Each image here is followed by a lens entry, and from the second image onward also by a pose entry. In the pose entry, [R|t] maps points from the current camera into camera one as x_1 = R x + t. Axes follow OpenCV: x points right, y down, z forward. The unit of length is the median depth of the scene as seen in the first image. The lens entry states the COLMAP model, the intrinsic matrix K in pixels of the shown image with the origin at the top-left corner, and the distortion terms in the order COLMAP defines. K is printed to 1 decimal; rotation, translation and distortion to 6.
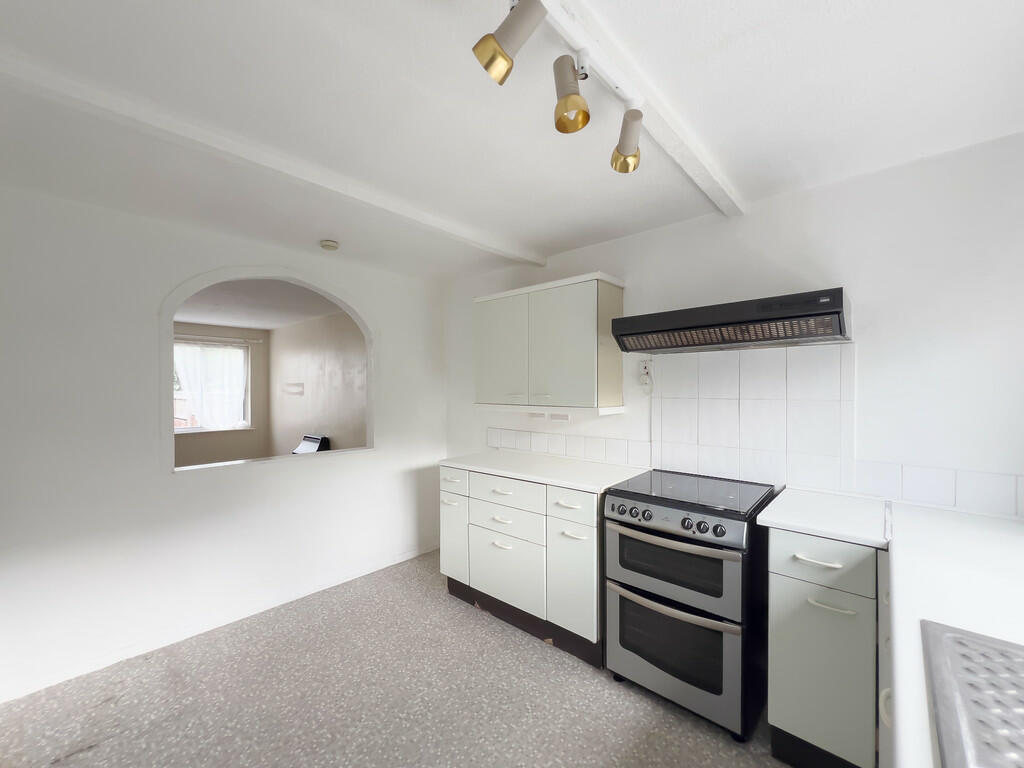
lens RADIAL K [[411.9, 0, 512.0], [0, 411.9, 384.0], [0, 0, 1]] dist [0.001462, 0.000165]
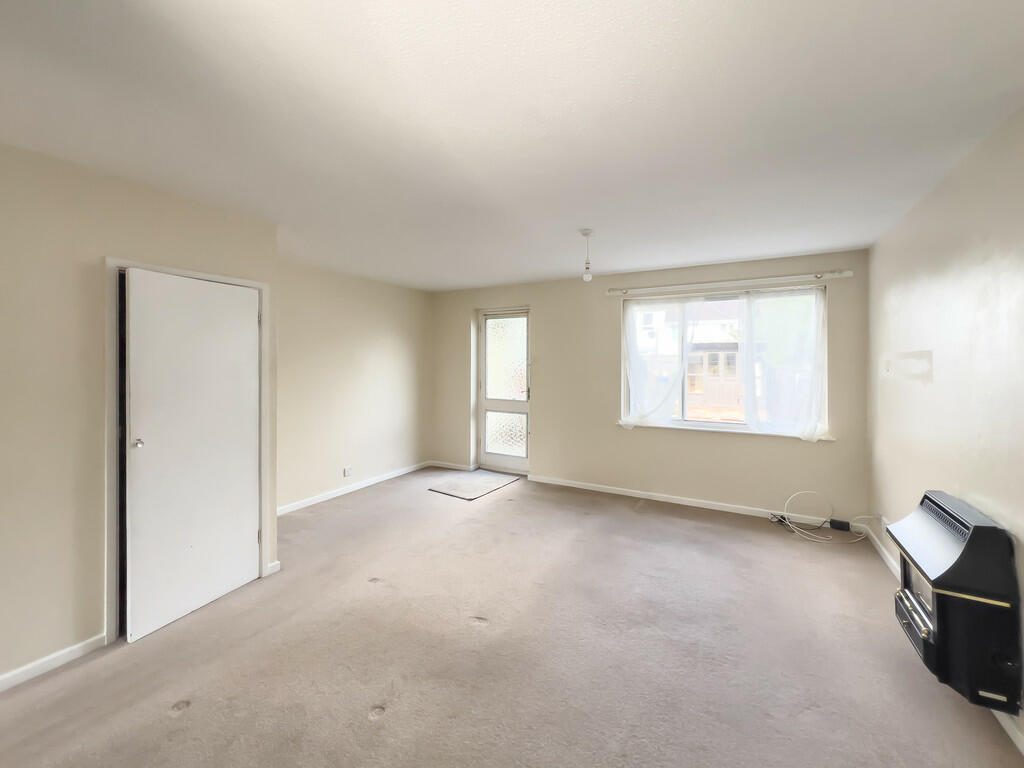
lens RADIAL K [[411.9, 0, 512.0], [0, 411.9, 384.0], [0, 0, 1]] dist [0.001462, 0.000165]
pose [[0.214251, 0.050113, -0.975492, -0.189778], [-0.005821, 0.998731, 0.050029, 0.011090], [0.976761, -0.005040, 0.214271, 0.479508]]
